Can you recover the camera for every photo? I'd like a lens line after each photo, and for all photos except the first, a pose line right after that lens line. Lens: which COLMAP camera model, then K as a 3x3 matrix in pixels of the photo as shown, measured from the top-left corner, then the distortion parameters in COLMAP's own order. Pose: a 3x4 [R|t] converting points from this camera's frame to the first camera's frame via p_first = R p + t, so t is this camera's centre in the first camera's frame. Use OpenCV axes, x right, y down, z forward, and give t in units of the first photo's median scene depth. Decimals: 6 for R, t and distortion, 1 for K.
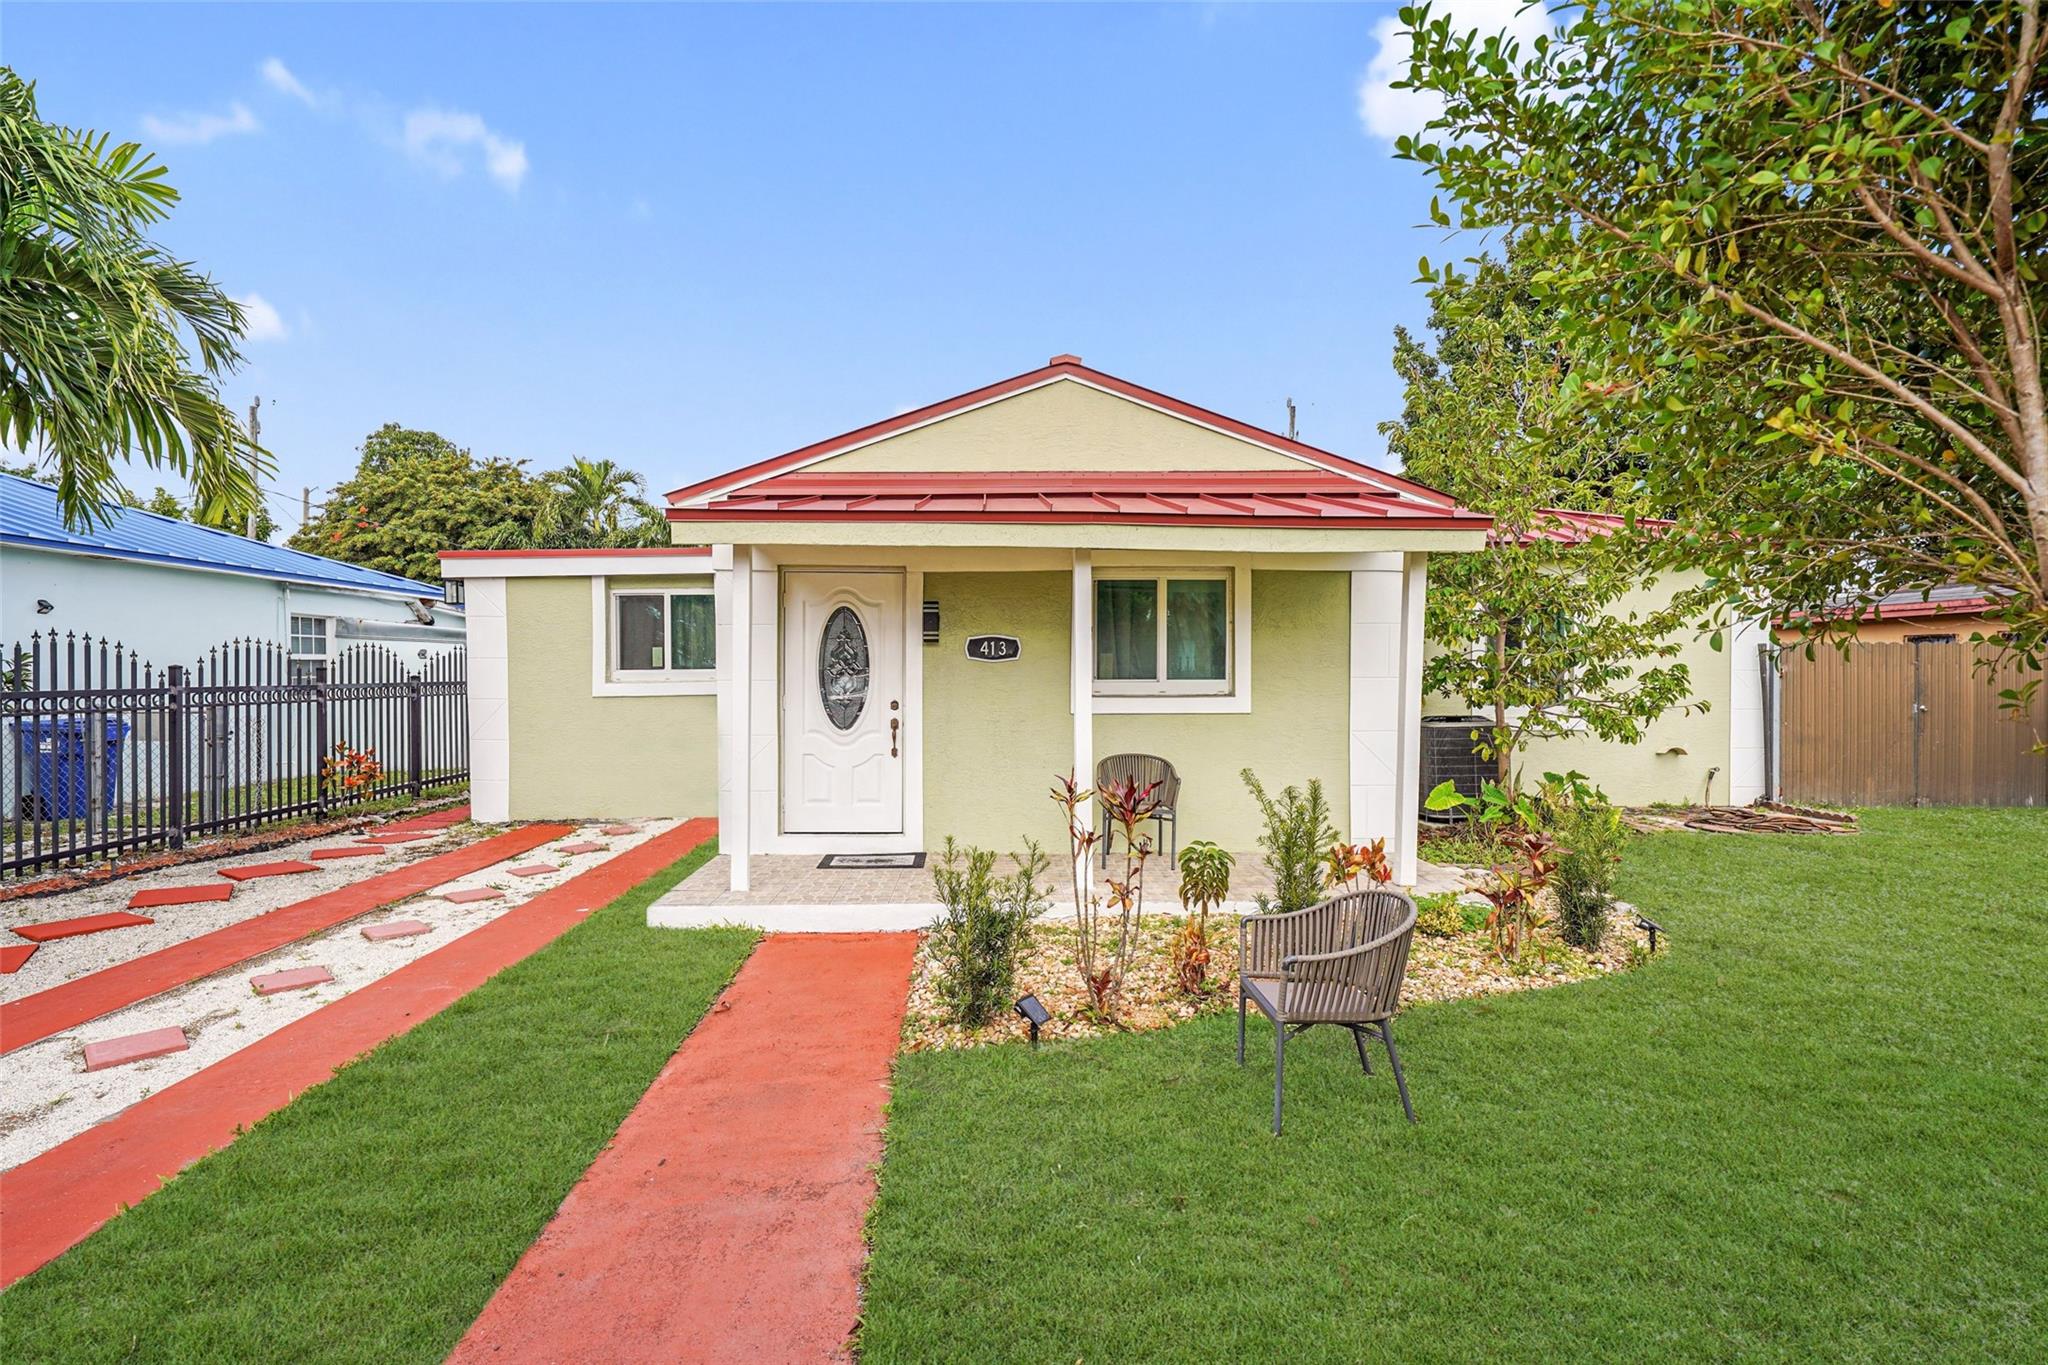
lens RADIAL K [[975.8, 0, 1026.9], [0, 975.8, 674.4], [0, 0, 1]] dist [0.017786, -0.000289]
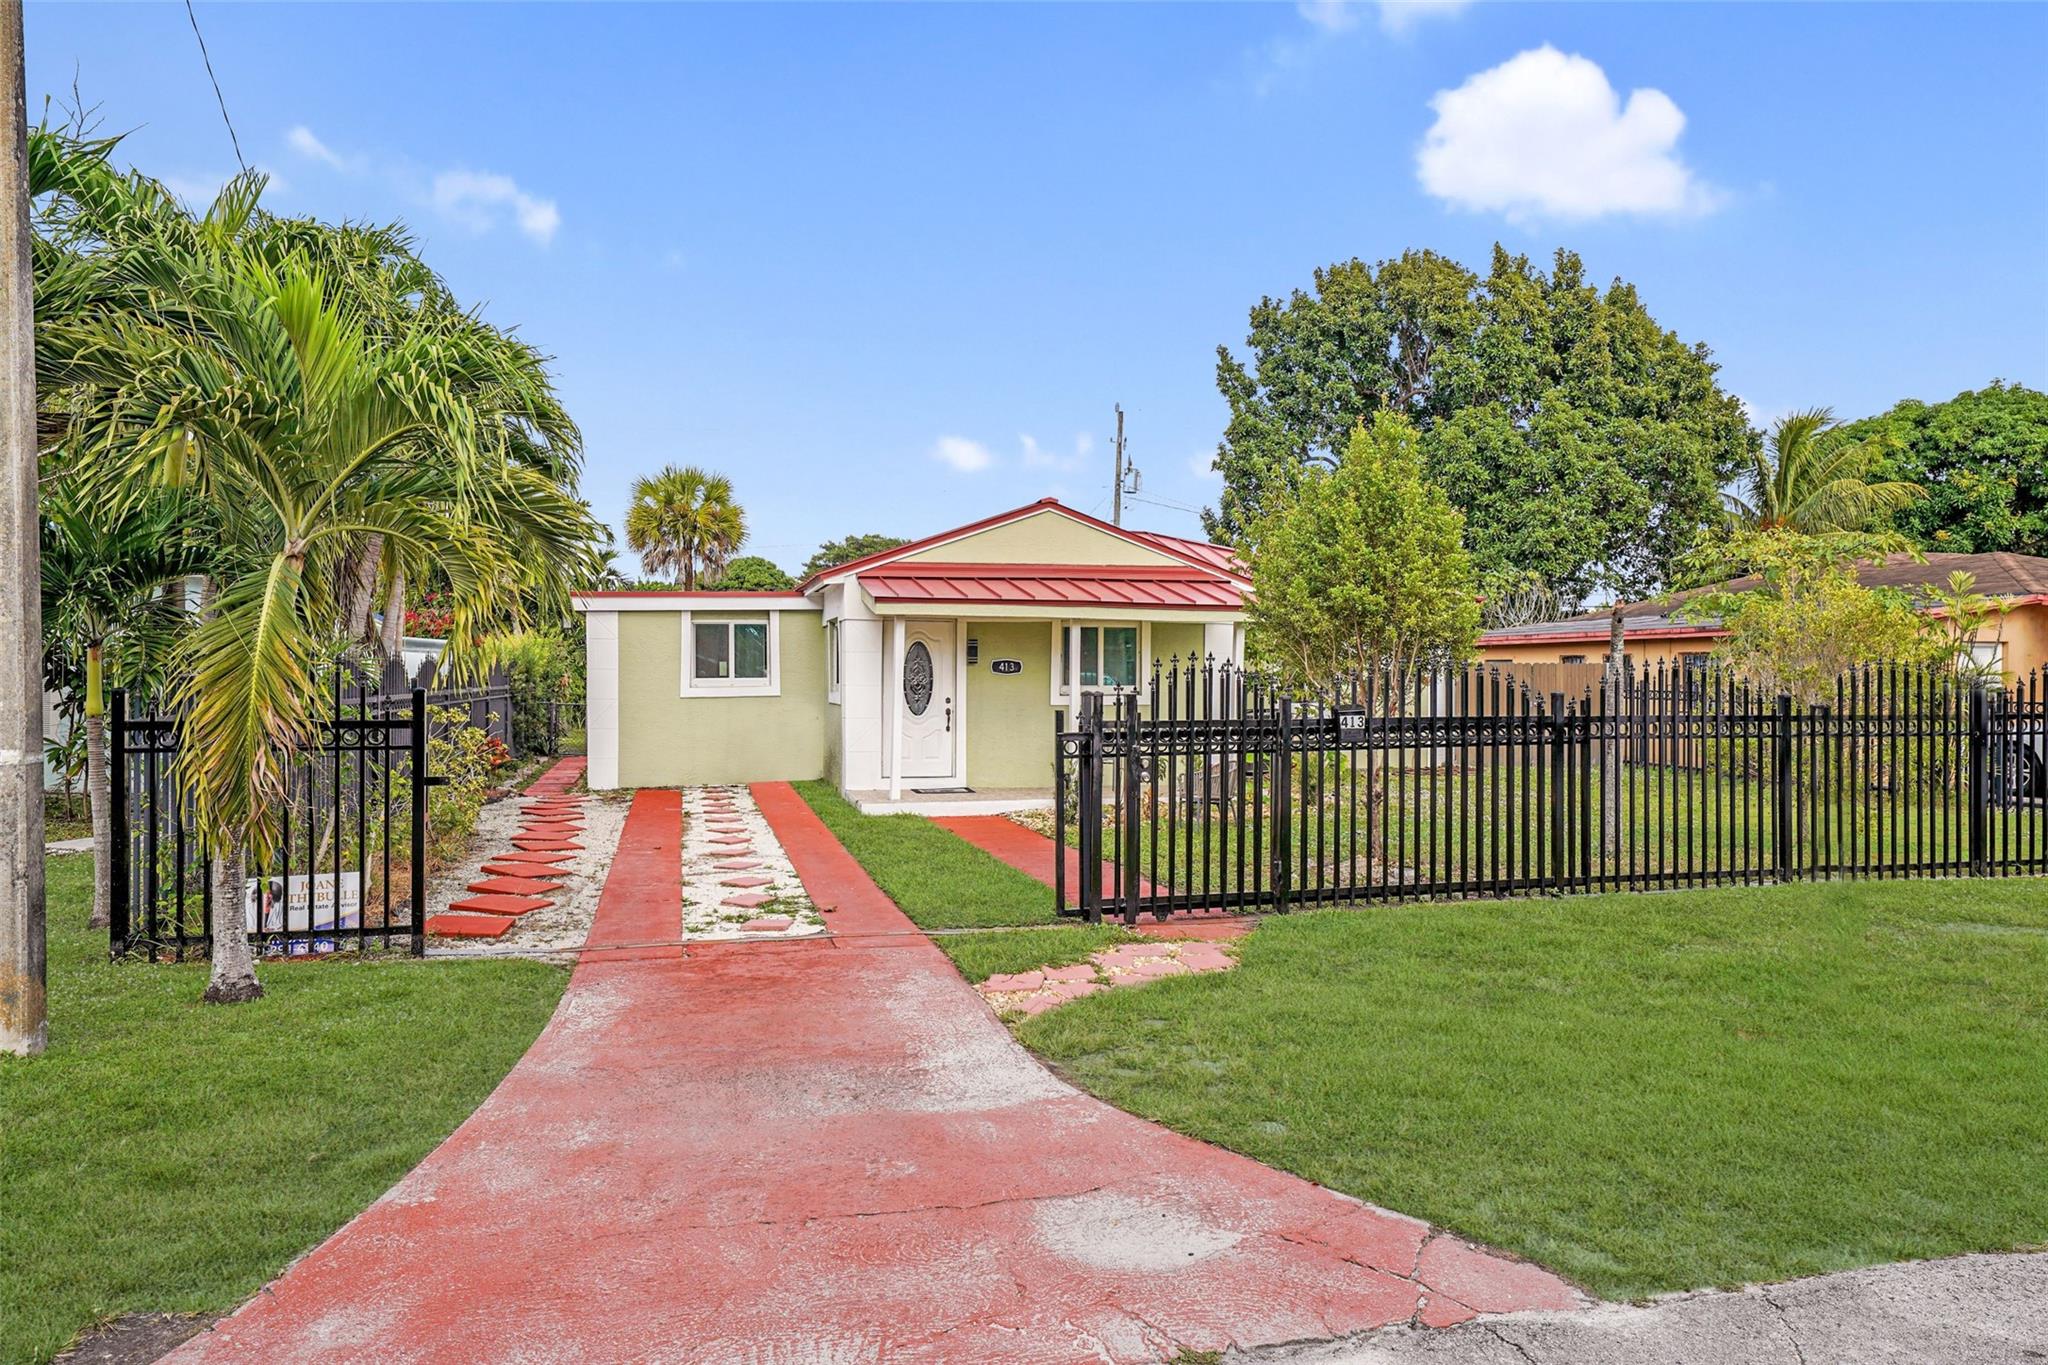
lens RADIAL K [[1325.9, 0, 1022.5], [0, 1325.9, 680.8], [0, 0, 1]] dist [0.010893, -0.001933]
pose [[0.975941, 0.002758, 0.218018, -0.237583], [-0.002807, 0.999996, -0.000085, -0.001067], [-0.218017, -0.000529, 0.975945, -0.589296]]
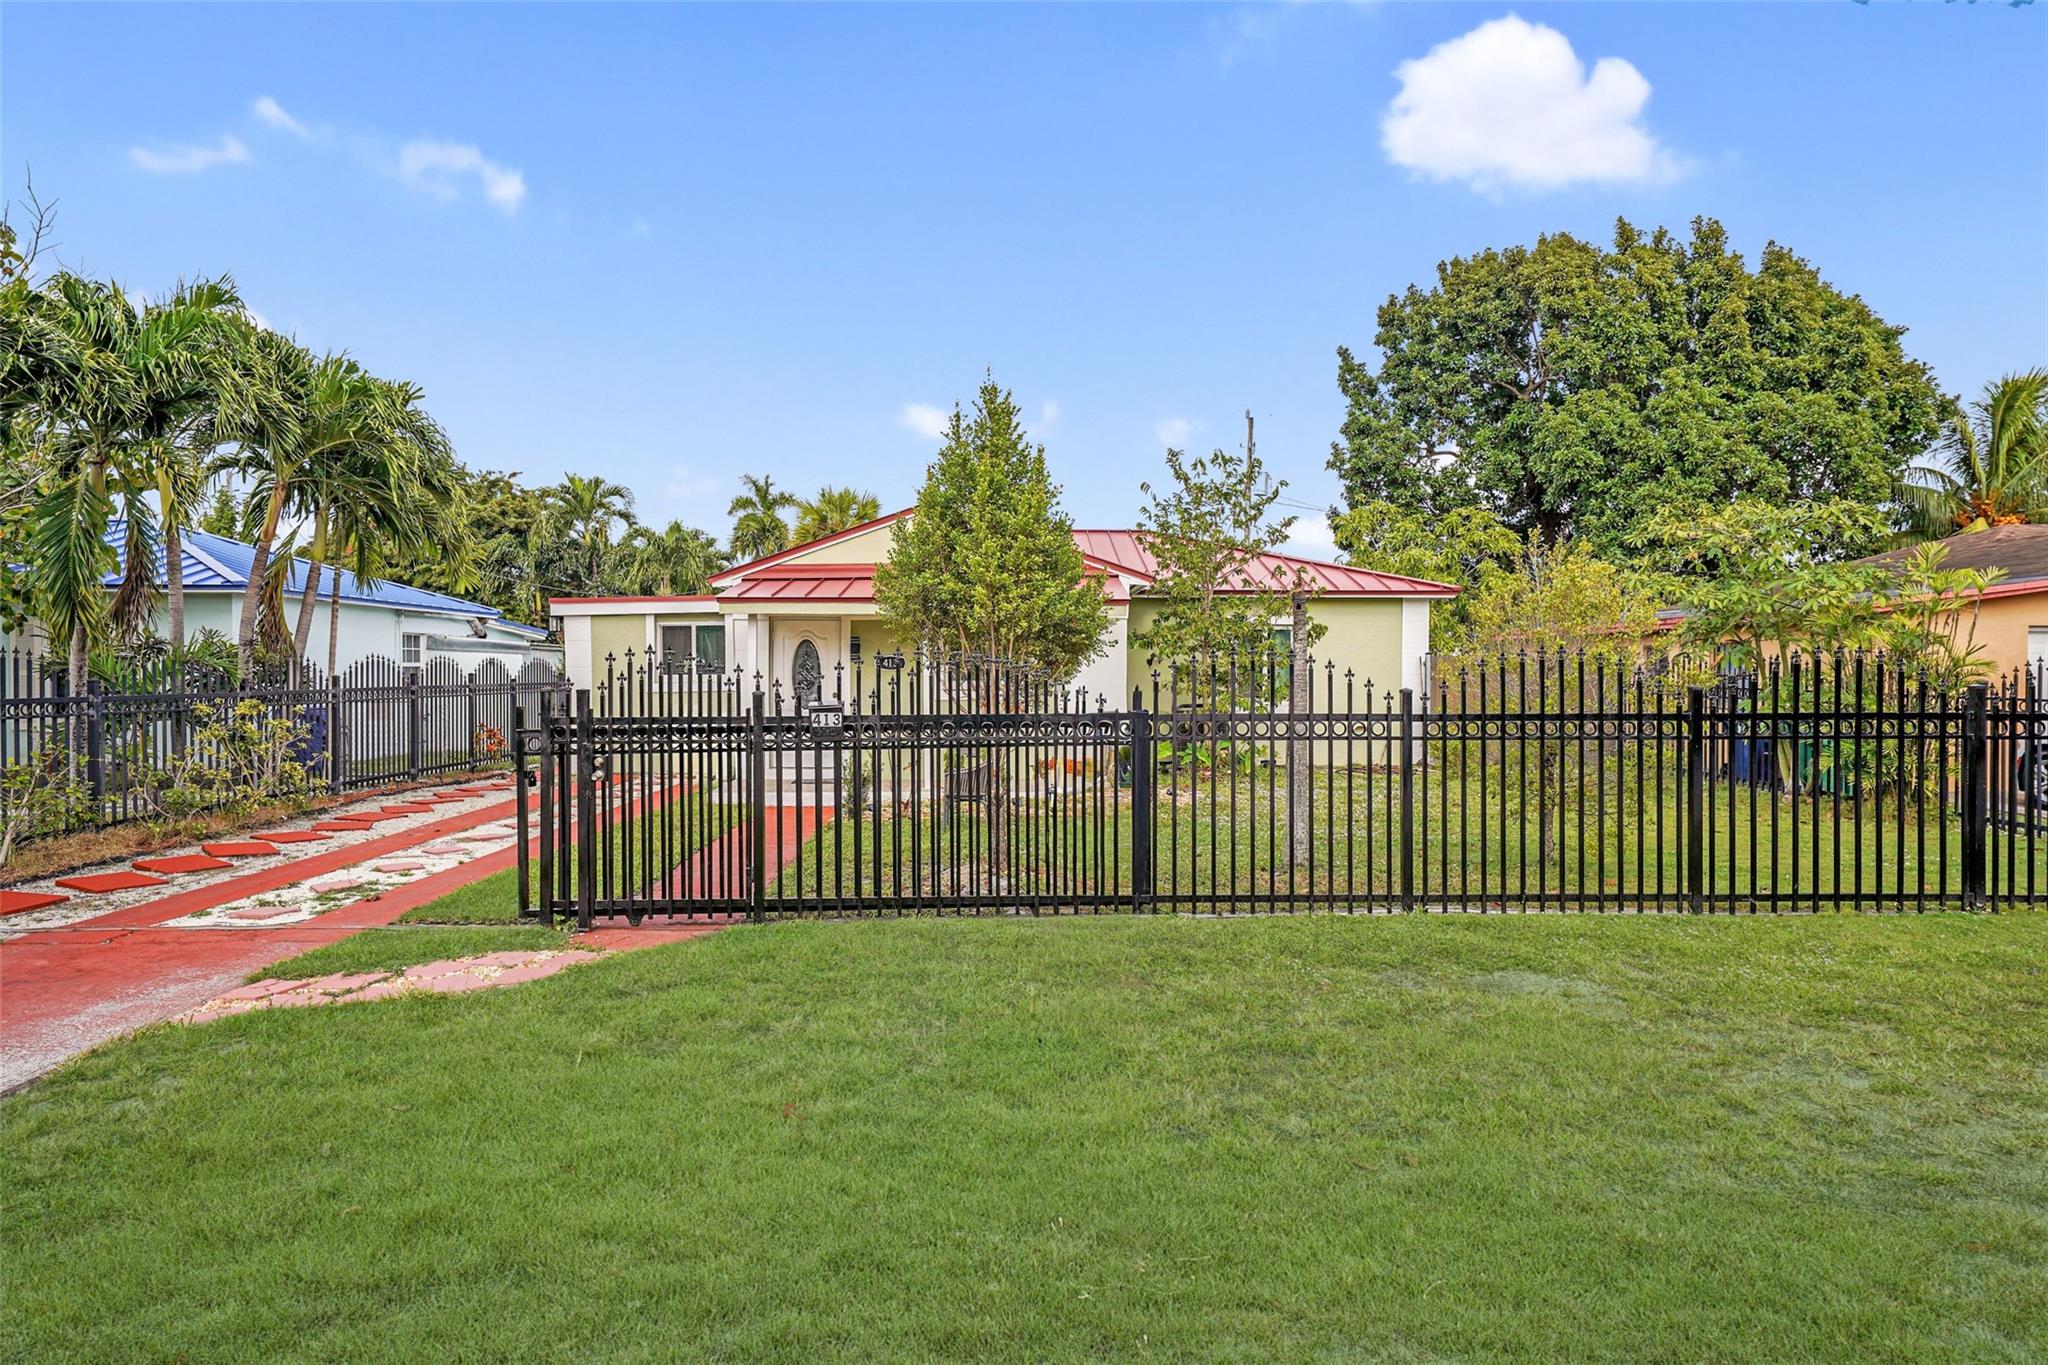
lens RADIAL K [[1185.5, 0, 1021.9], [0, 1185.5, 688.0], [0, 0, 1]] dist [0.015975, 0.000426]
pose [[0.999715, -0.000842, -0.023856, 0.118931], [0.001065, 0.999956, 0.009315, -0.000403], [0.023847, -0.009338, 0.999672, -0.530491]]
